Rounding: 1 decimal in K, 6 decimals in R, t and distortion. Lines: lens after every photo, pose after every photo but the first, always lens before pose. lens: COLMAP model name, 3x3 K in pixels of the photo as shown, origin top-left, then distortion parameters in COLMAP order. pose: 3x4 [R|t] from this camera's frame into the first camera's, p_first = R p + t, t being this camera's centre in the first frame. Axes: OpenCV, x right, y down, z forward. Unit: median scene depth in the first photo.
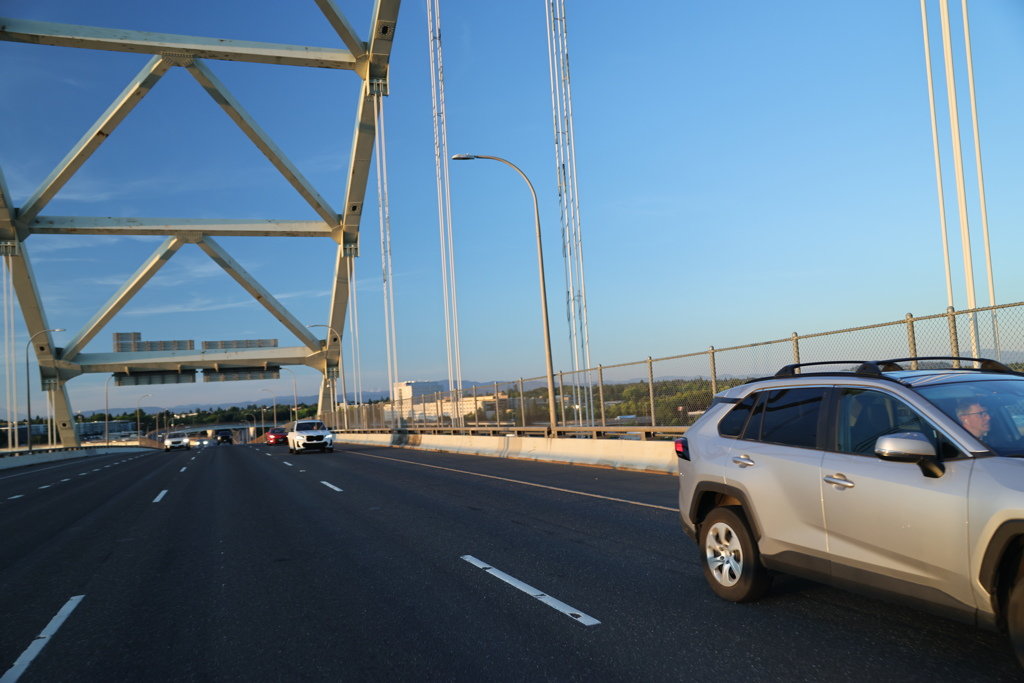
lens RADIAL K [[843.7, 0, 507.3], [0, 843.7, 375.0], [0, 0, 1]] dist [-0.068855, 0.111355]
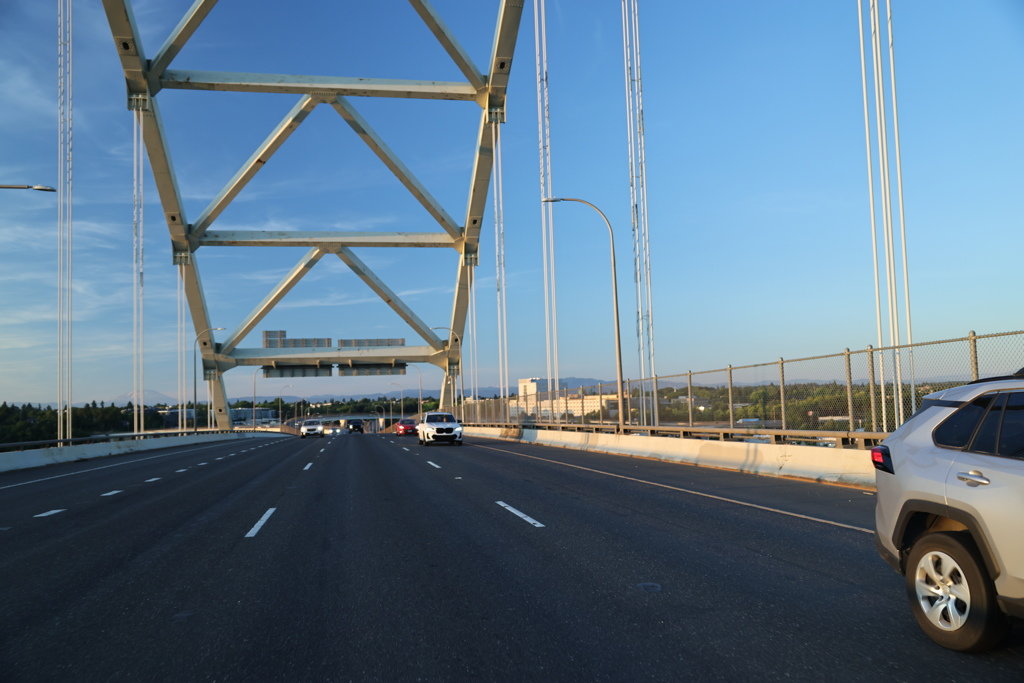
lens RADIAL K [[843.7, 0, 505.9], [0, 843.7, 378.1], [0, 0, 1]] dist [-0.068855, 0.111355]
pose [[0.988359, 0.025089, -0.150056, 0.028051], [-0.024043, 0.999672, 0.008779, -0.004573], [0.150227, -0.005069, 0.988639, -0.081984]]
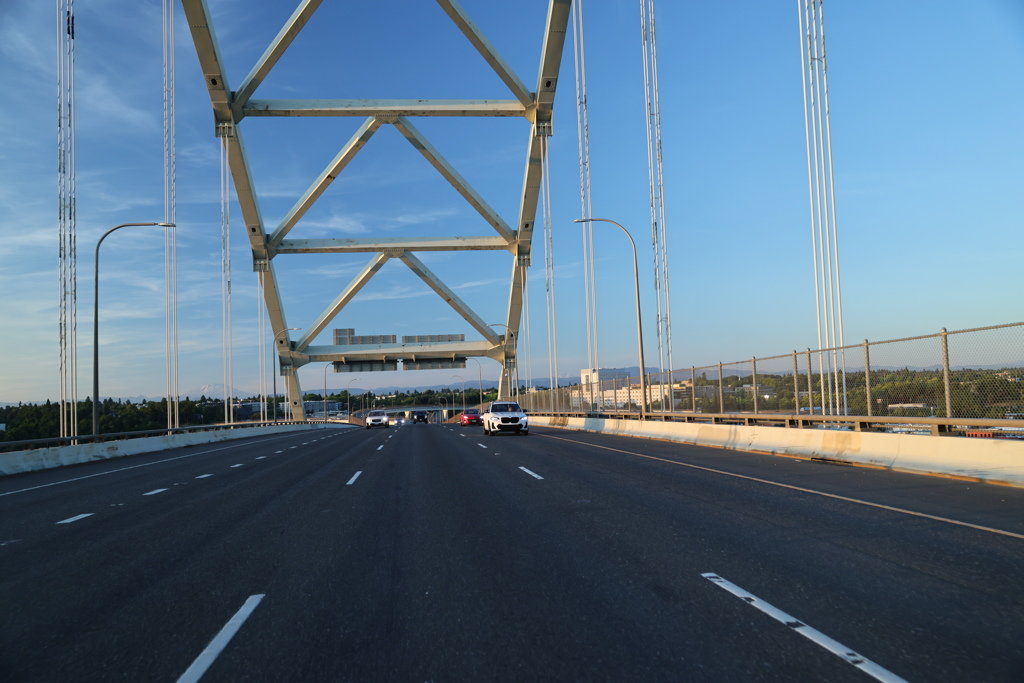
lens RADIAL K [[843.7, 0, 504.8], [0, 843.7, 368.0], [0, 0, 1]] dist [-0.068855, 0.111355]
pose [[0.974414, 0.012967, -0.224384, 0.054758], [-0.011151, 0.999894, 0.009362, -0.008594], [0.224482, -0.006621, 0.974456, -0.158414]]
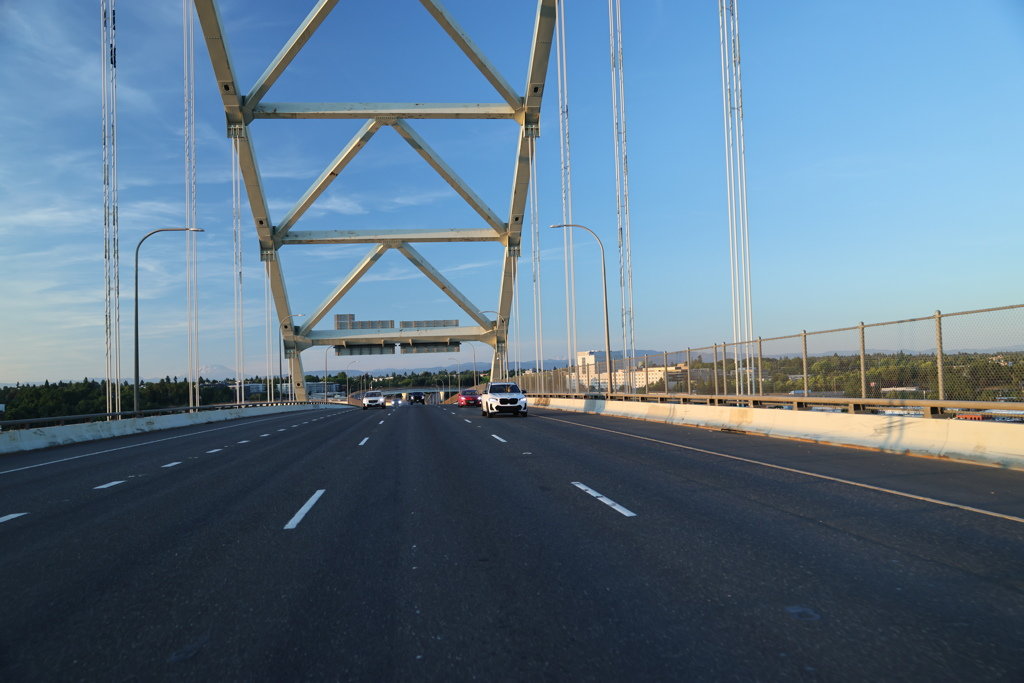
lens RADIAL K [[843.7, 0, 504.0], [0, 843.7, 361.6], [0, 0, 1]] dist [-0.068855, 0.111355]
pose [[0.974866, 0.019373, -0.221948, 0.081668], [-0.014621, 0.999628, 0.023031, -0.012675], [0.222312, -0.019207, 0.974786, -0.234221]]
